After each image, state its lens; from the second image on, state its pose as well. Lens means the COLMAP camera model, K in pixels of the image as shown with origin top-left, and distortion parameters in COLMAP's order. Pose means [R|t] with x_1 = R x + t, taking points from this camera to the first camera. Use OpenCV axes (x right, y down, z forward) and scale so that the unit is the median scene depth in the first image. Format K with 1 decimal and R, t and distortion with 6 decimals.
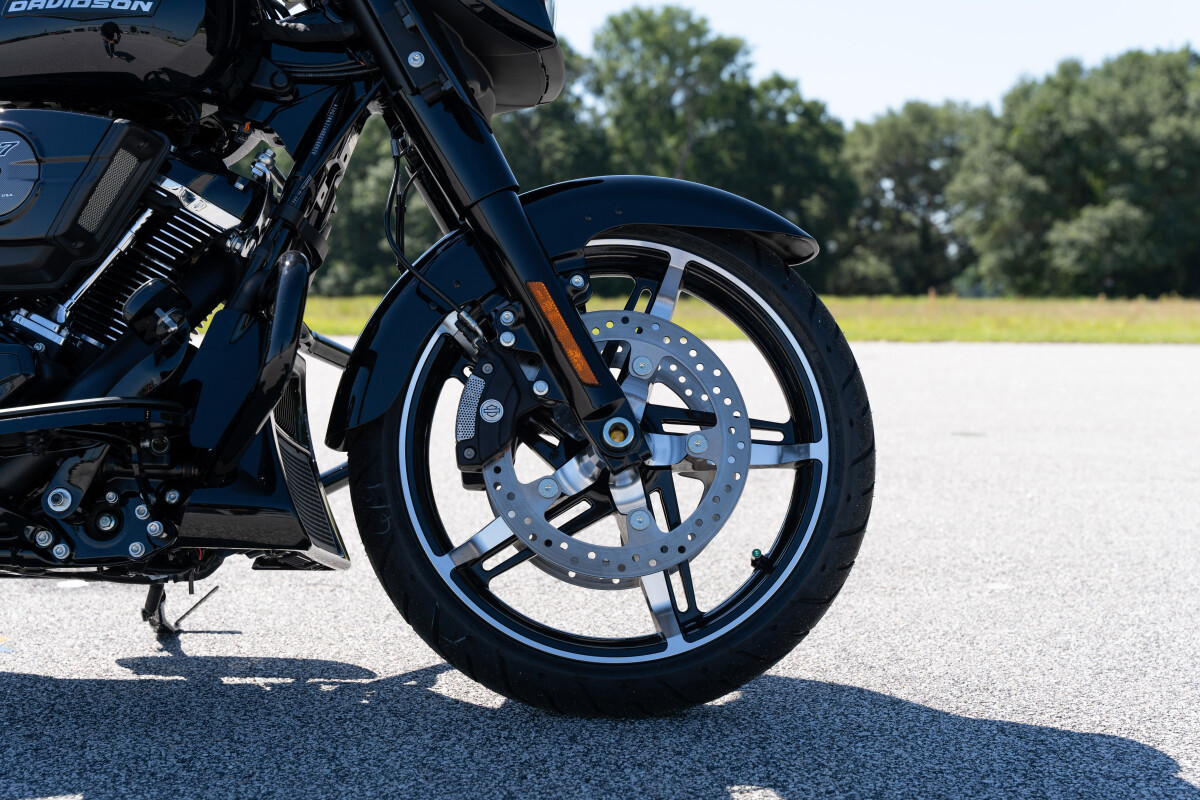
lens RADIAL K [[1908.8, 0, 600.0], [0, 1908.8, 400.0], [0, 0, 1]] dist [0.009095, 0.109400]
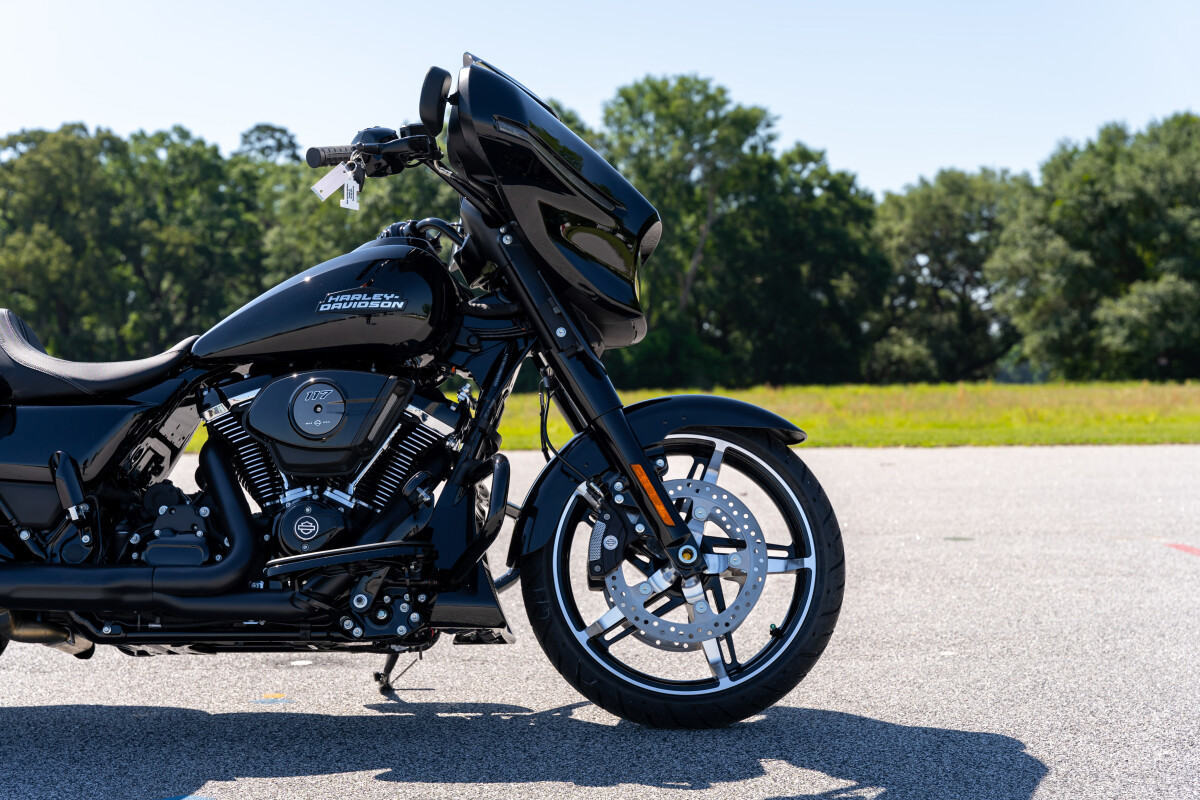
lens RADIAL K [[2078.5, 0, 600.0], [0, 2078.5, 400.0], [0, 0, 1]] dist [0.044217, 0.080725]
pose [[0.999772, -0.020066, -0.007313, -0.045571], [0.019704, 0.998719, -0.046613, -0.030781], [0.008239, 0.046459, 0.998886, -0.734025]]
